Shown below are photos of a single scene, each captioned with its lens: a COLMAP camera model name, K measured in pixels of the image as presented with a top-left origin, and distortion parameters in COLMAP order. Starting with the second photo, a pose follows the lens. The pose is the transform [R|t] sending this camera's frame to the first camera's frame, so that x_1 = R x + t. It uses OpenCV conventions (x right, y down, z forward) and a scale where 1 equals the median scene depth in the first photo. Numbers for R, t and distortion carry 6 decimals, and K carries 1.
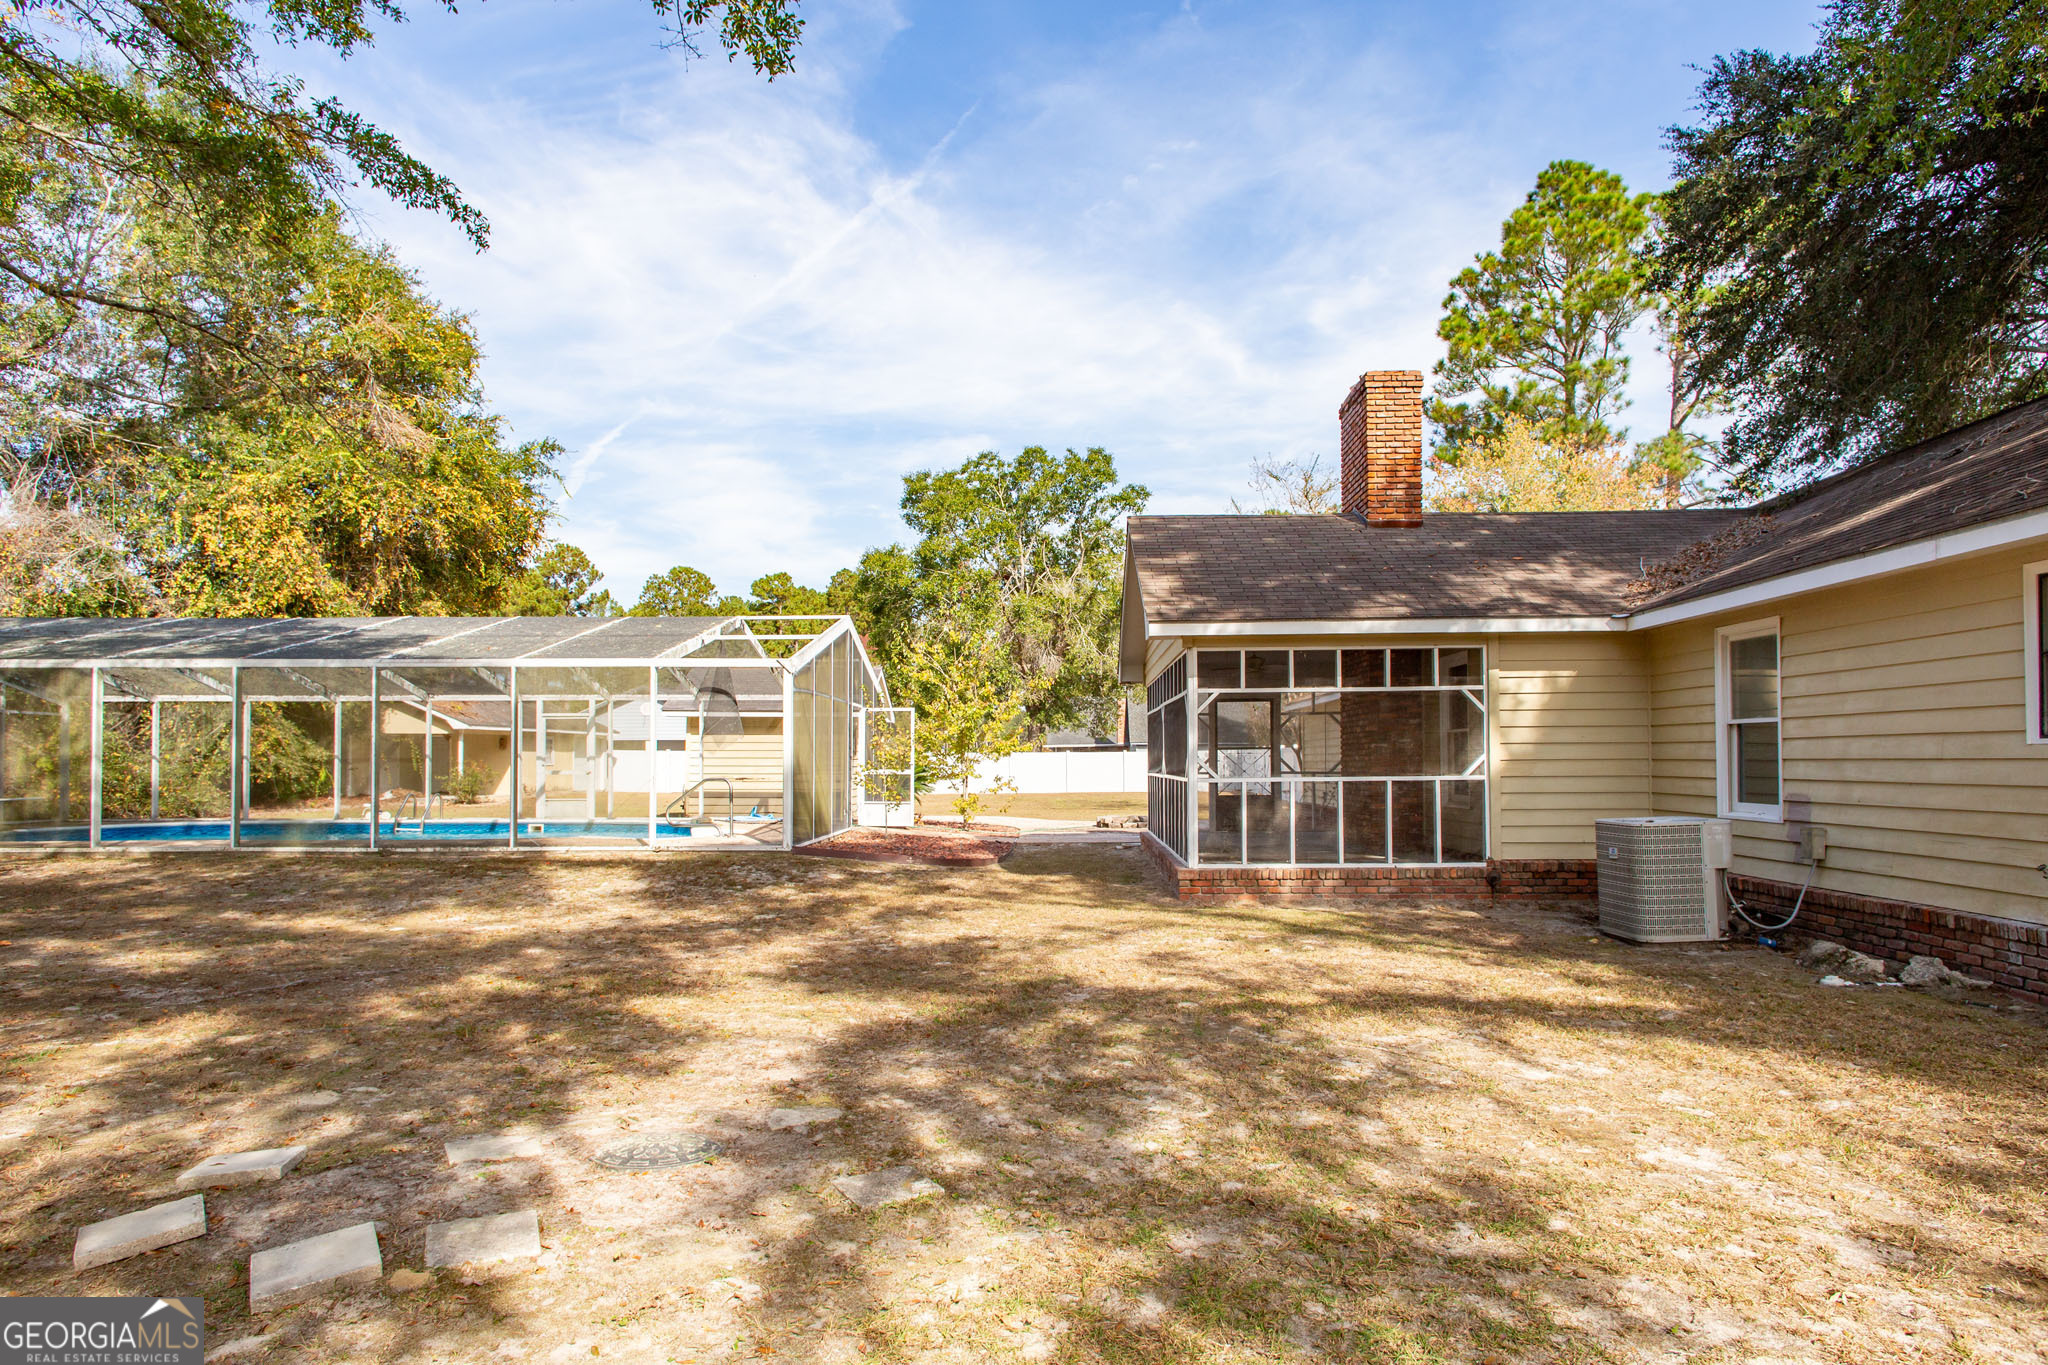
lens RADIAL K [[1156.5, 0, 983.0], [0, 1156.5, 749.7], [0, 0, 1]] dist [0.021762, -0.003387]
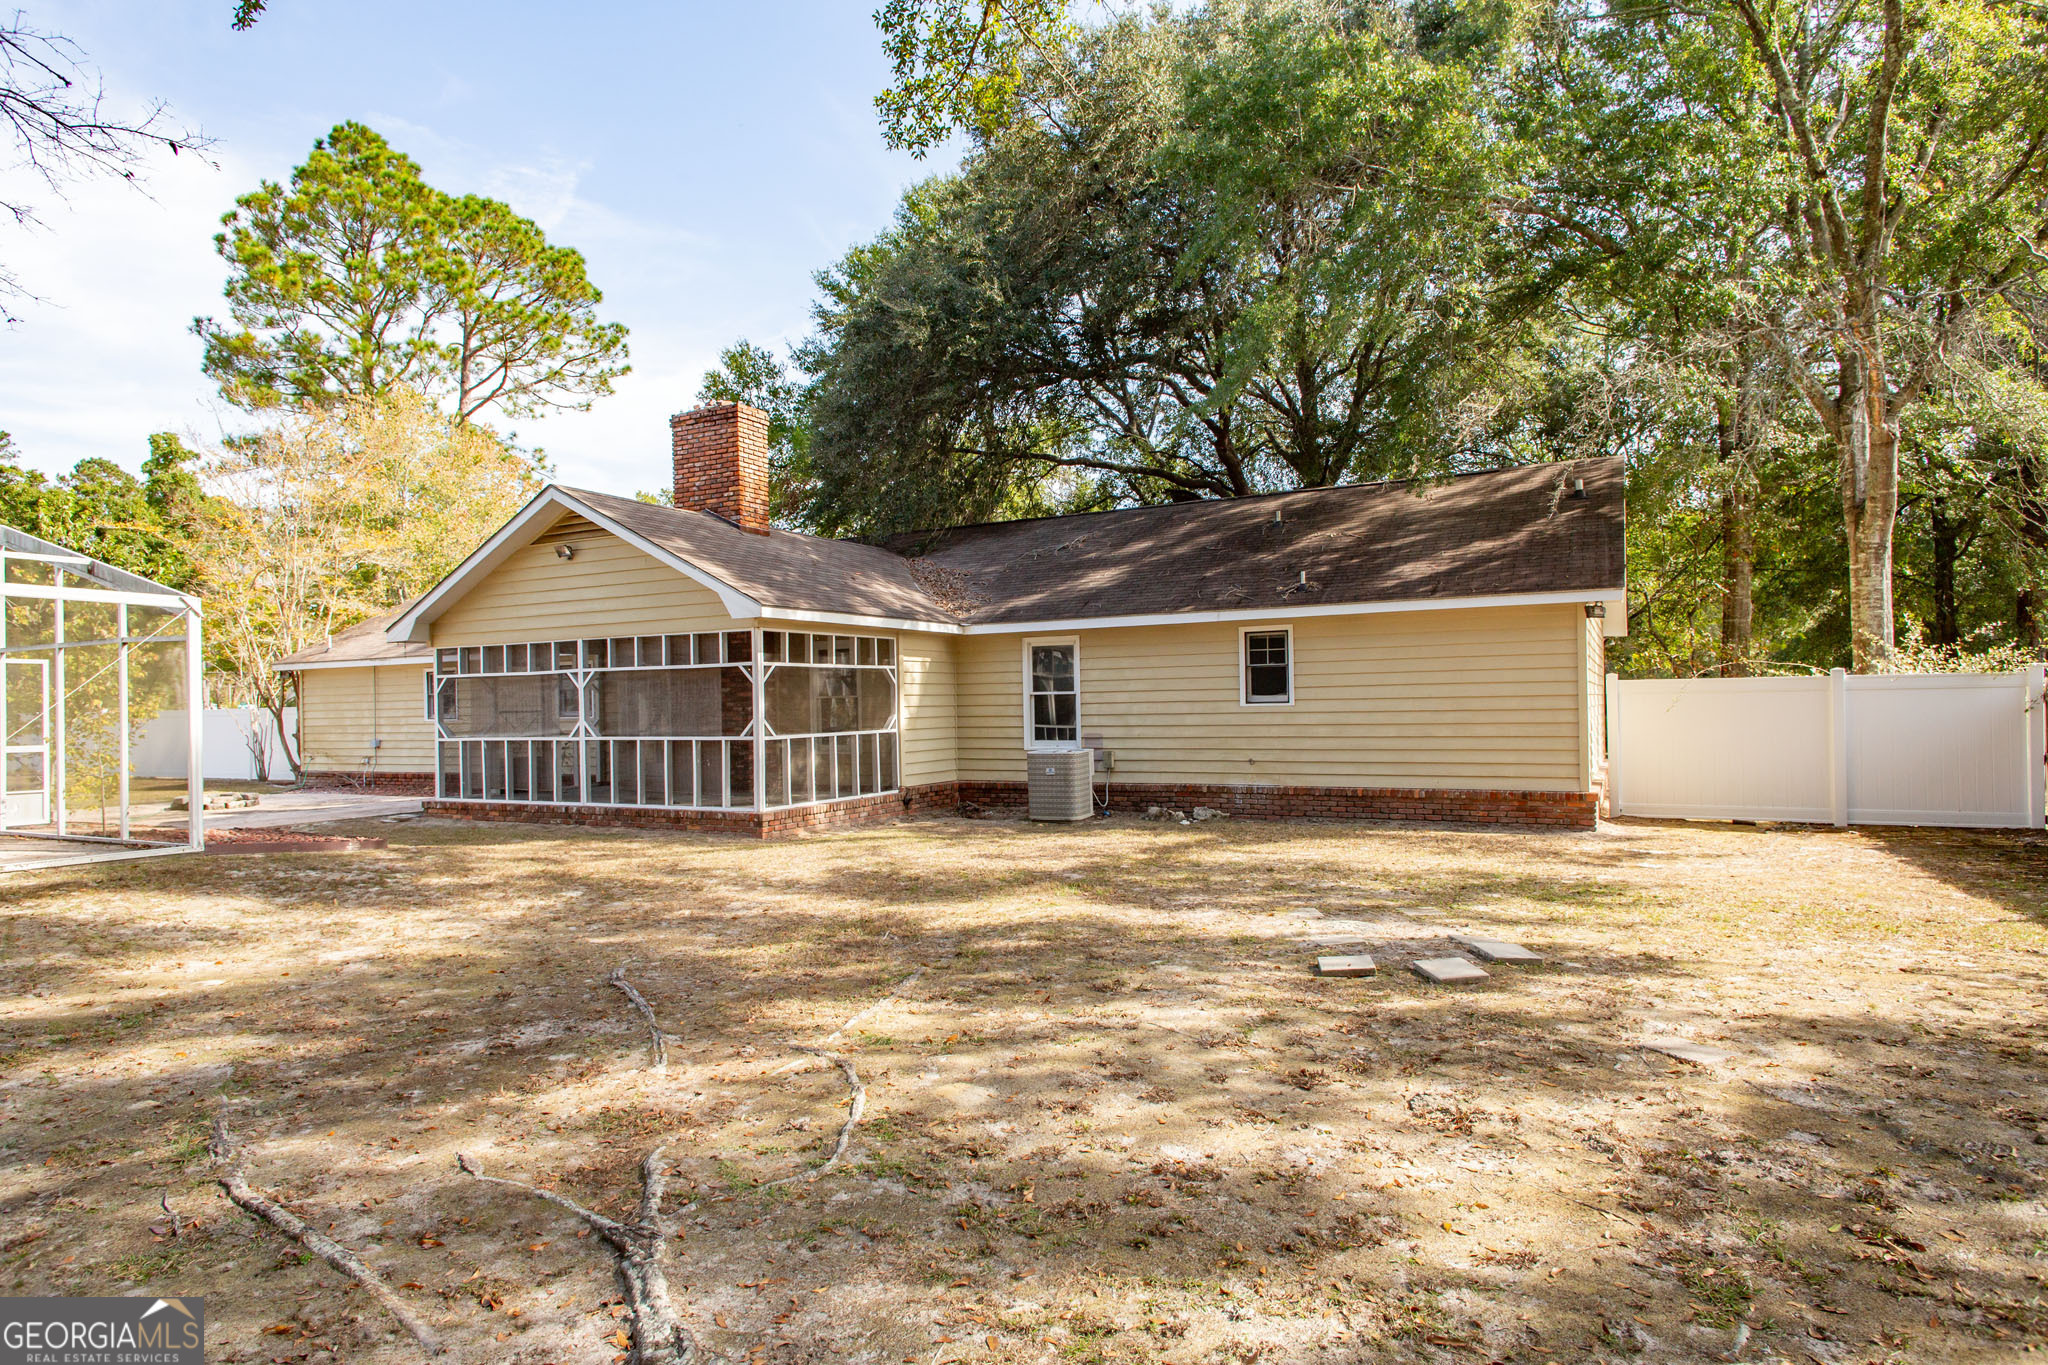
lens RADIAL K [[1156.5, 0, 983.0], [0, 1156.5, 749.7], [0, 0, 1]] dist [0.021762, -0.003387]
pose [[0.459051, -0.037744, 0.887608, -1.160570], [0.006226, 0.999209, 0.039270, -0.011004], [-0.888388, -0.012501, 0.458923, 0.360987]]
